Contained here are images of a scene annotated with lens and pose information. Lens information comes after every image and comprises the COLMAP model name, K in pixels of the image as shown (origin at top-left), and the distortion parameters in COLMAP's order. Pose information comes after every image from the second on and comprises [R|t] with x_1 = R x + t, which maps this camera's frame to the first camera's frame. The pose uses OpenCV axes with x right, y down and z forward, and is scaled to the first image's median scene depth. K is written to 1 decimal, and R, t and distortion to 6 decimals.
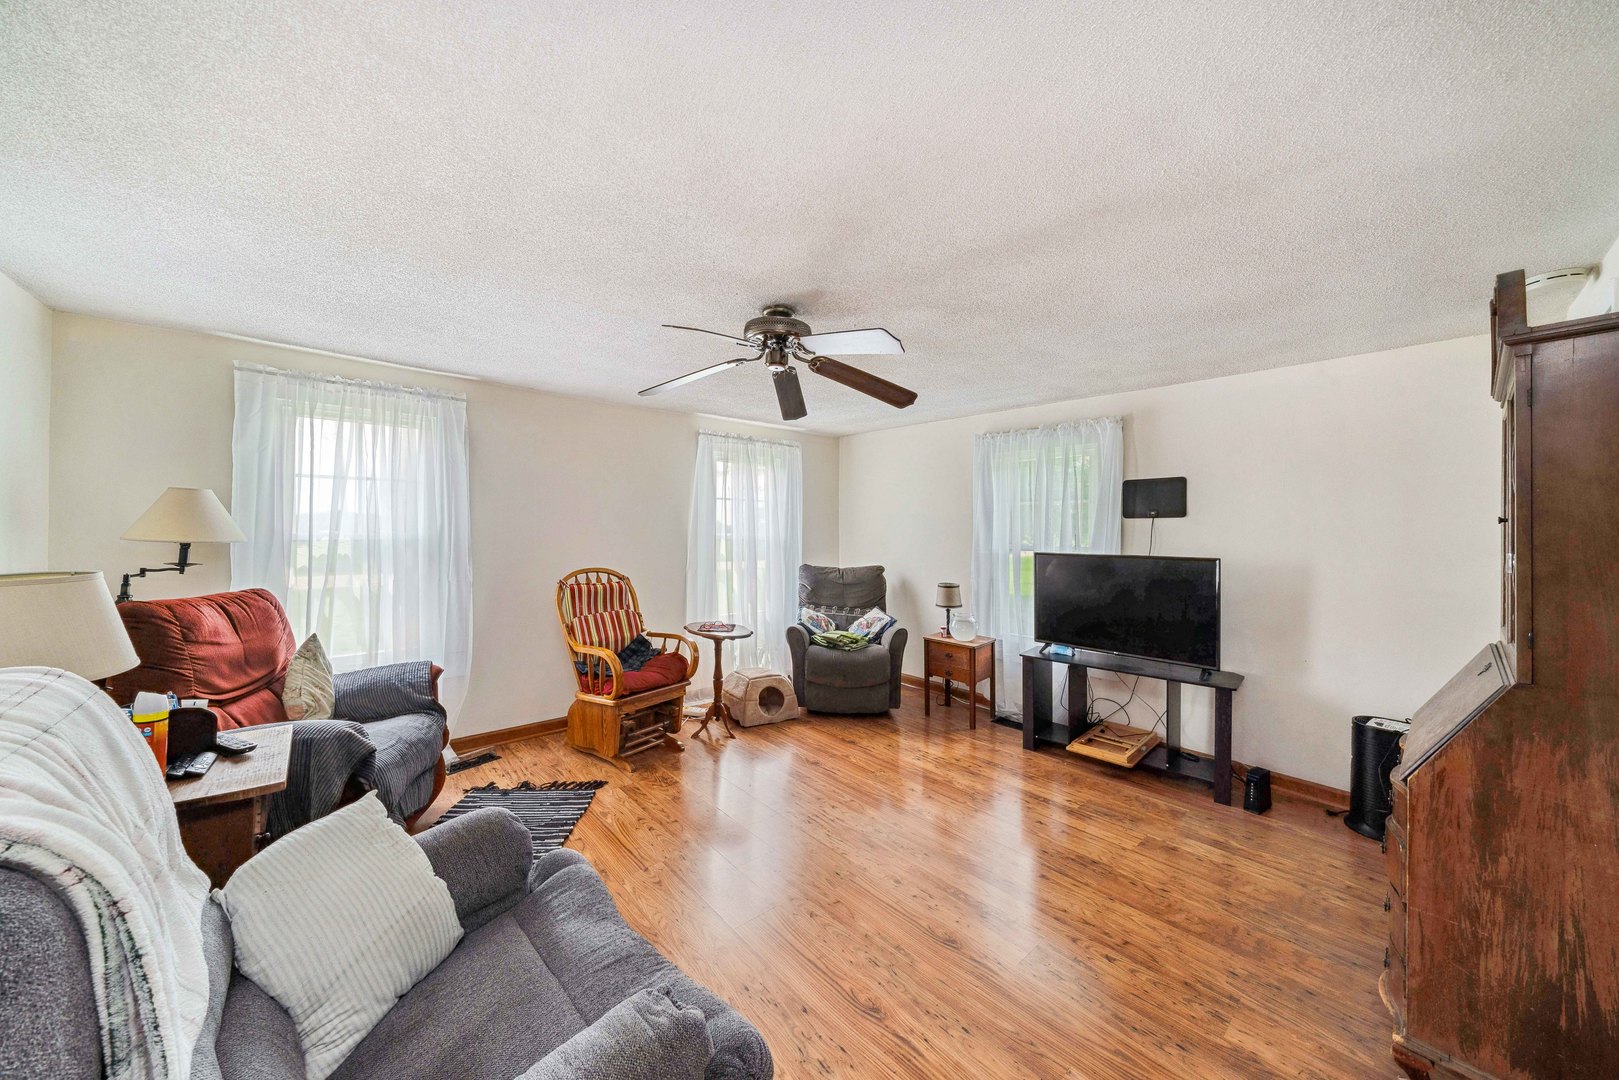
lens RADIAL K [[555.0, 0, 803.8], [0, 555.0, 531.1], [0, 0, 1]] dist [-0.001093, -0.000117]
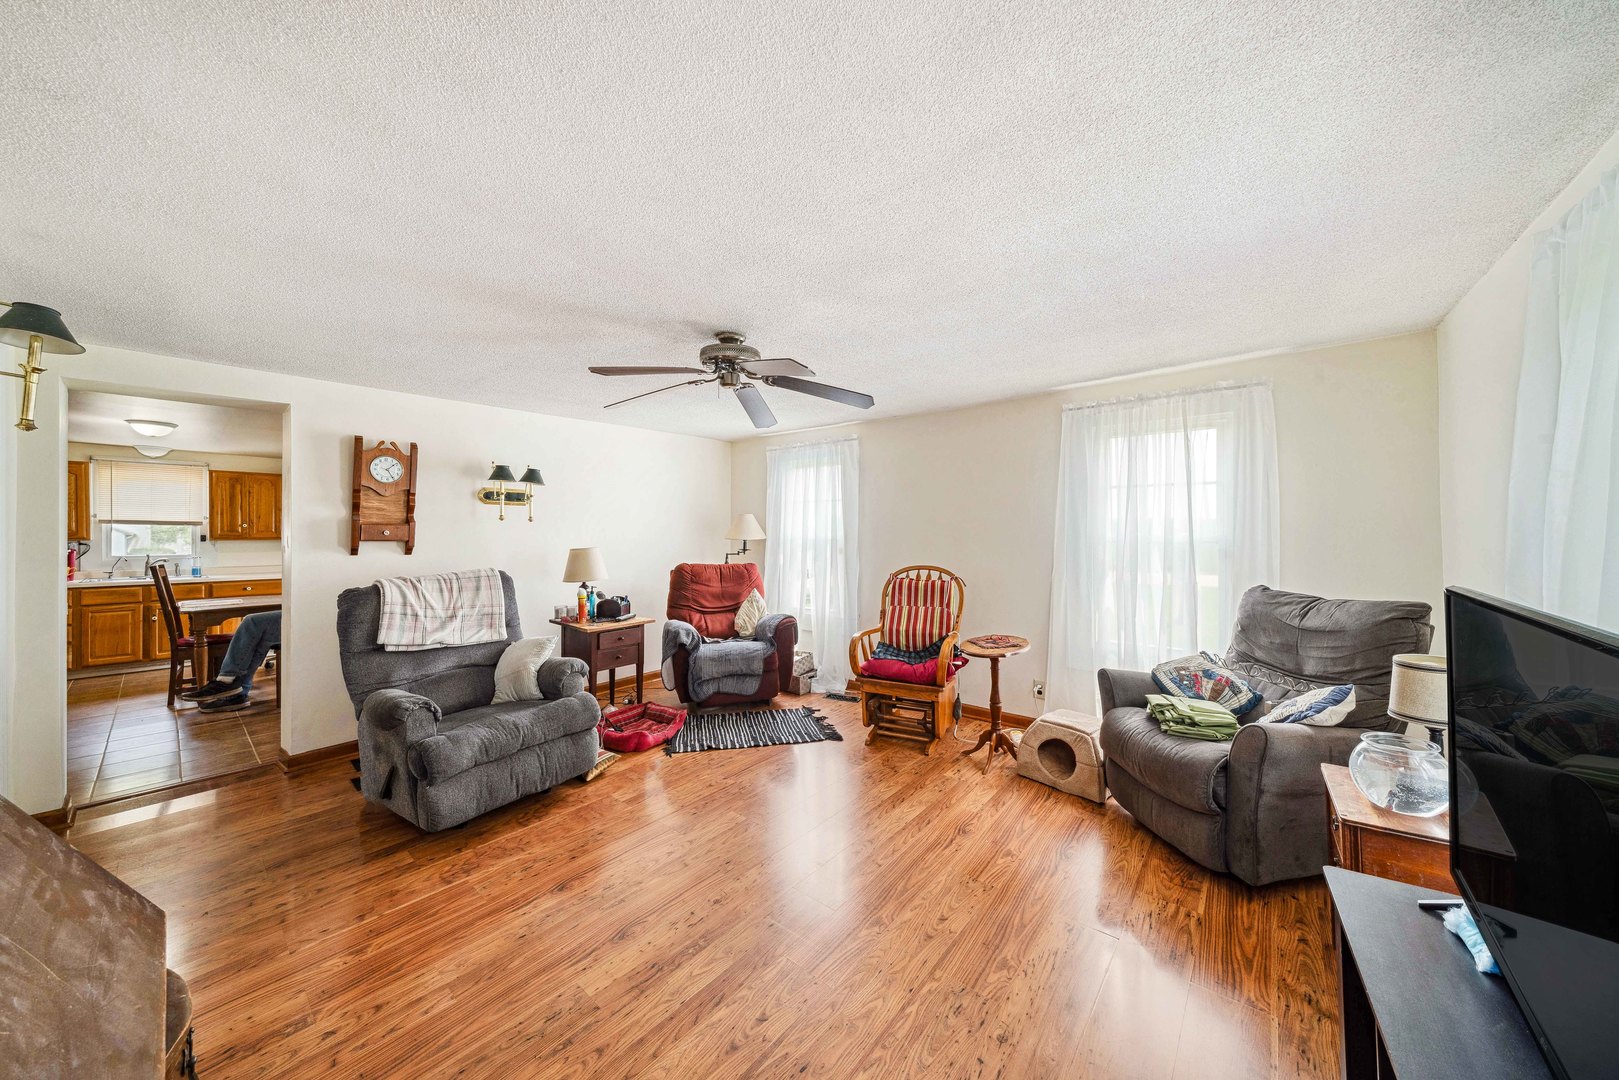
lens RADIAL K [[555.0, 0, 803.8], [0, 555.0, 531.1], [0, 0, 1]] dist [-0.001093, -0.000117]
pose [[0.147074, -0.012318, -0.989049, 0.800647], [0.008005, 0.999905, -0.011263, 0.011456], [0.989093, -0.006261, 0.147159, 0.717897]]
